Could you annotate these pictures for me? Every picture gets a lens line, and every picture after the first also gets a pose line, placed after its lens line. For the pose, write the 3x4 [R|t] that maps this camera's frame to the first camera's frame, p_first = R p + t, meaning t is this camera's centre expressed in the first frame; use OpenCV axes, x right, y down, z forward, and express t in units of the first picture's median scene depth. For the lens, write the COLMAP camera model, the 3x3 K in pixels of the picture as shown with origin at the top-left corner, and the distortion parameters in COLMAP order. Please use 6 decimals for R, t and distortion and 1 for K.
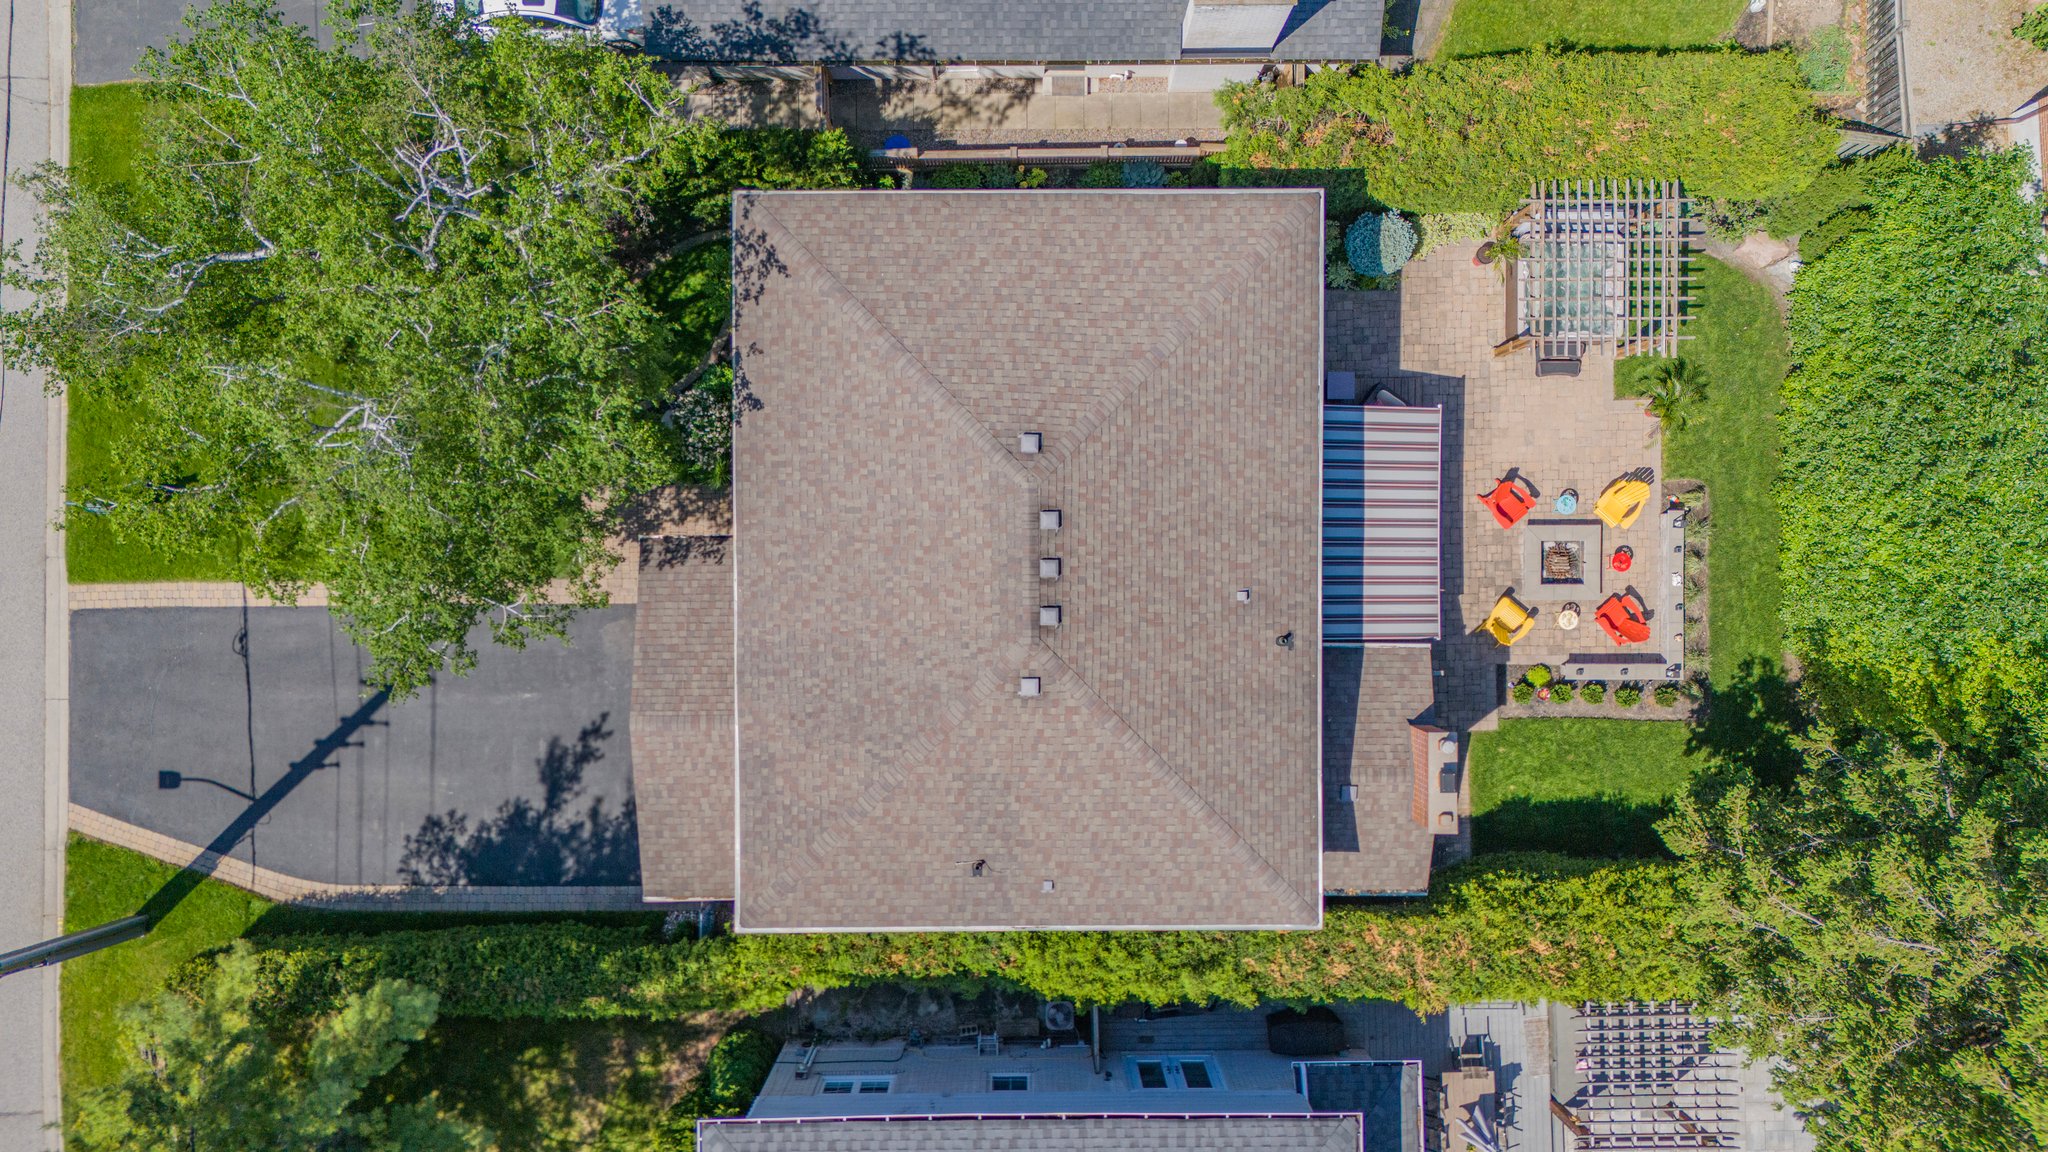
lens RADIAL K [[1490.1, 0, 1024.0], [0, 1490.1, 576.0], [0, 0, 1]] dist [0.106679, -0.144596]
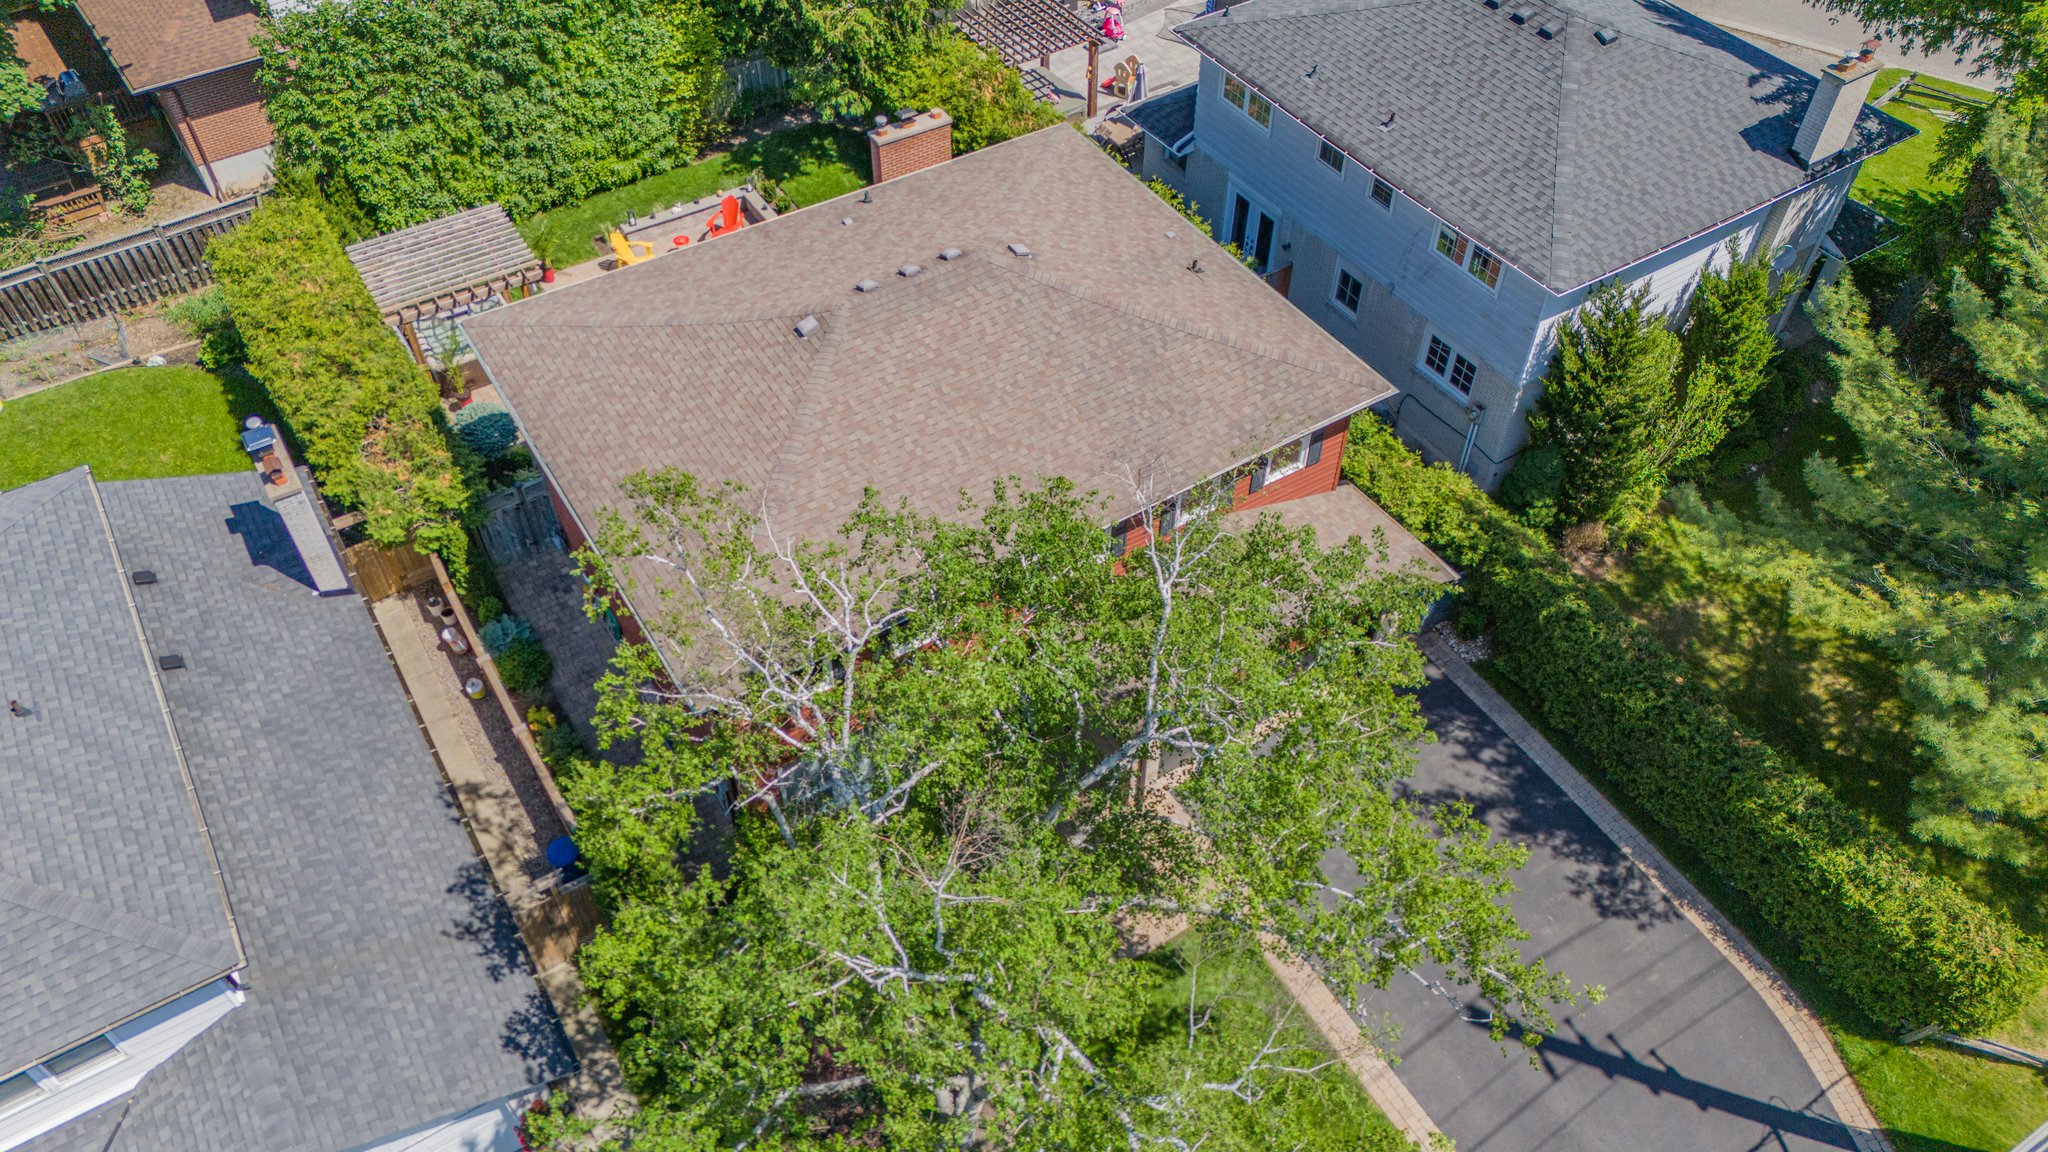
lens RADIAL K [[1499.7, 0, 1024.0], [0, 1499.7, 576.0], [0, 0, 1]] dist [0.043971, 0.002920]
pose [[-0.529422, -0.629359, 0.568876, -0.629894], [0.848352, -0.395416, 0.352059, -0.326074], [0.003371, 0.668995, 0.743259, 0.326186]]
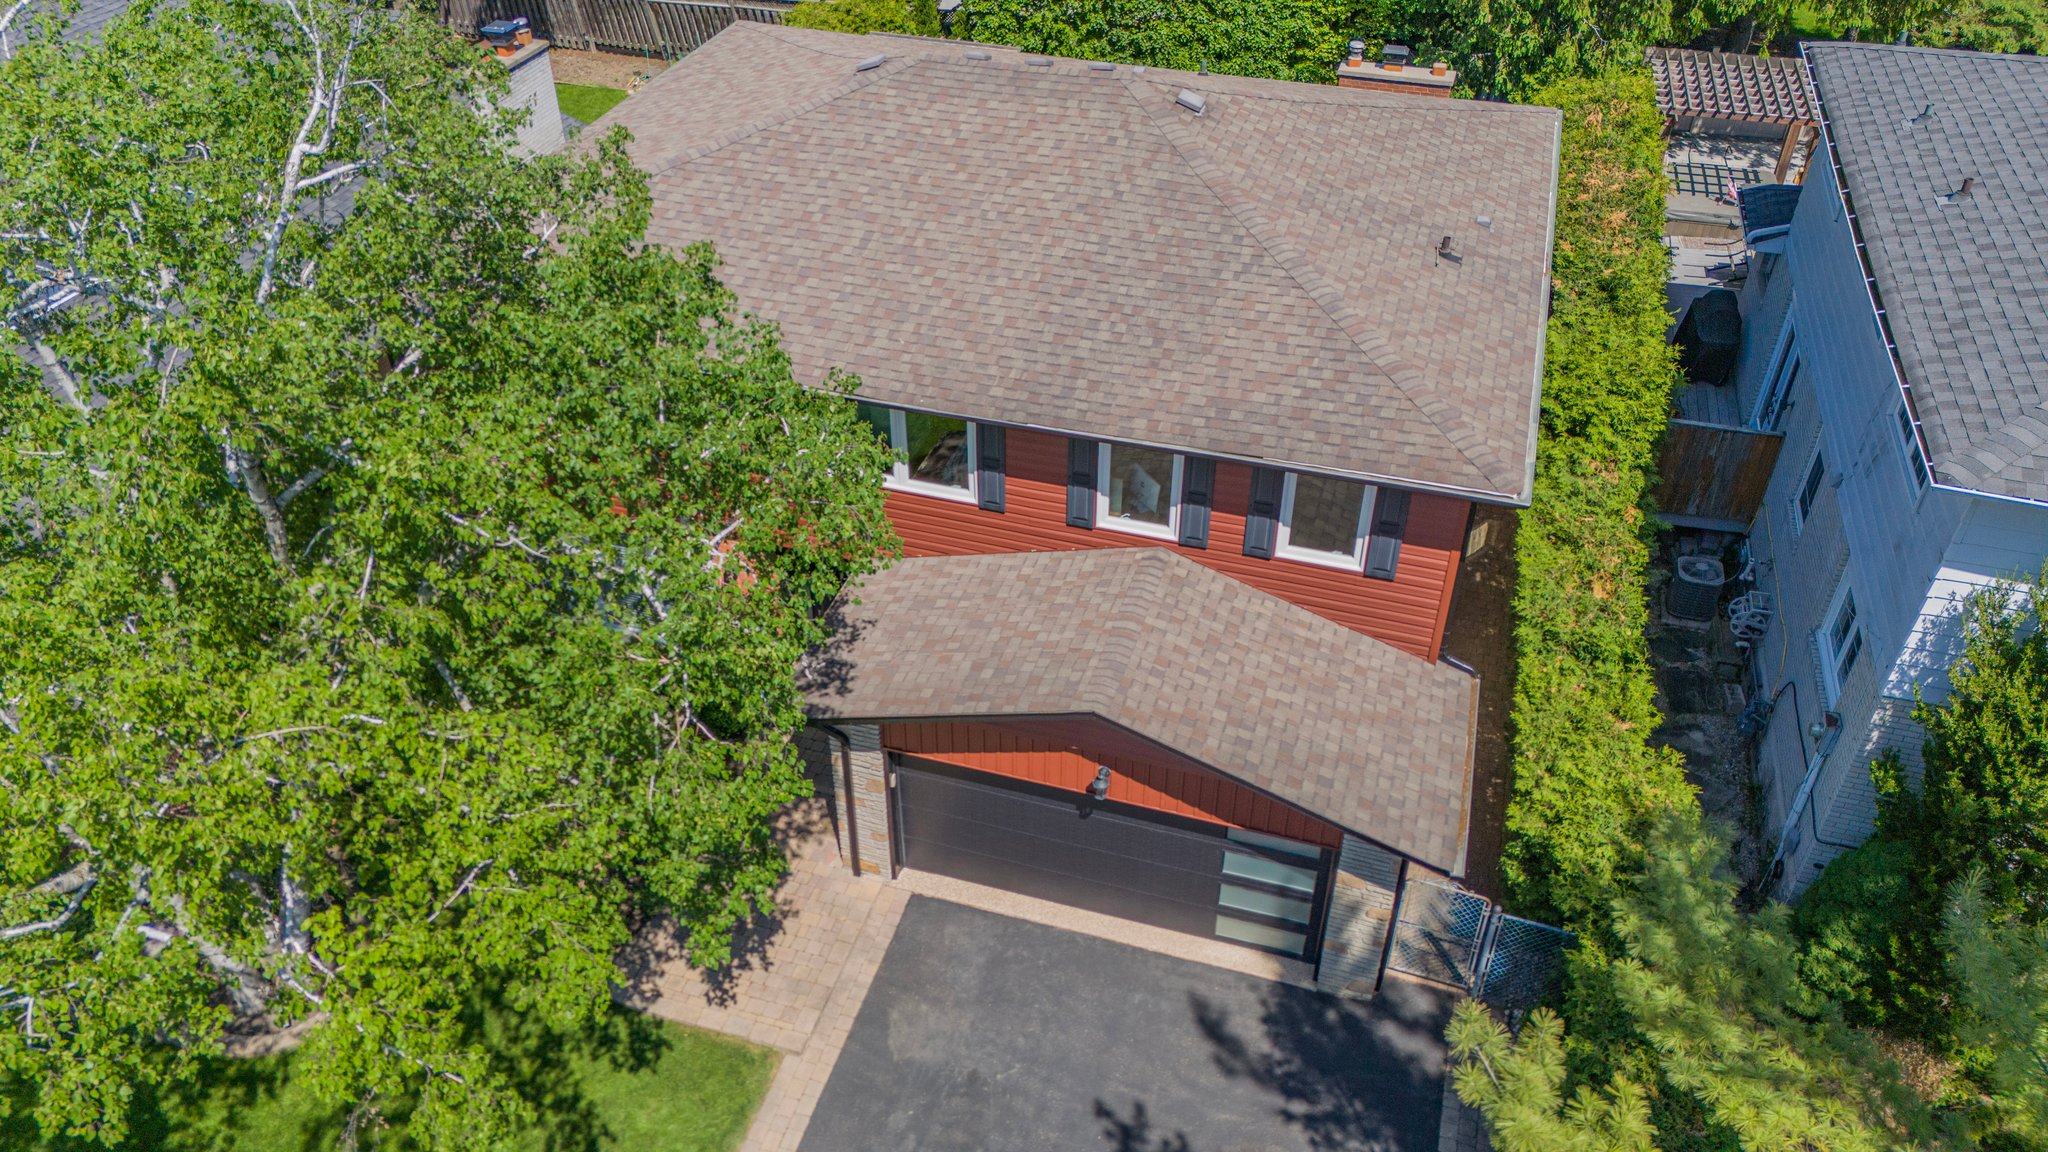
lens RADIAL K [[1499.7, 0, 1024.0], [0, 1499.7, 576.0], [0, 0, 1]] dist [0.043971, 0.002920]
pose [[0.298337, -0.593741, 0.747307, -0.595106], [0.954387, 0.175857, -0.241287, 0.182346], [0.011843, 0.785205, 0.619123, 0.631042]]
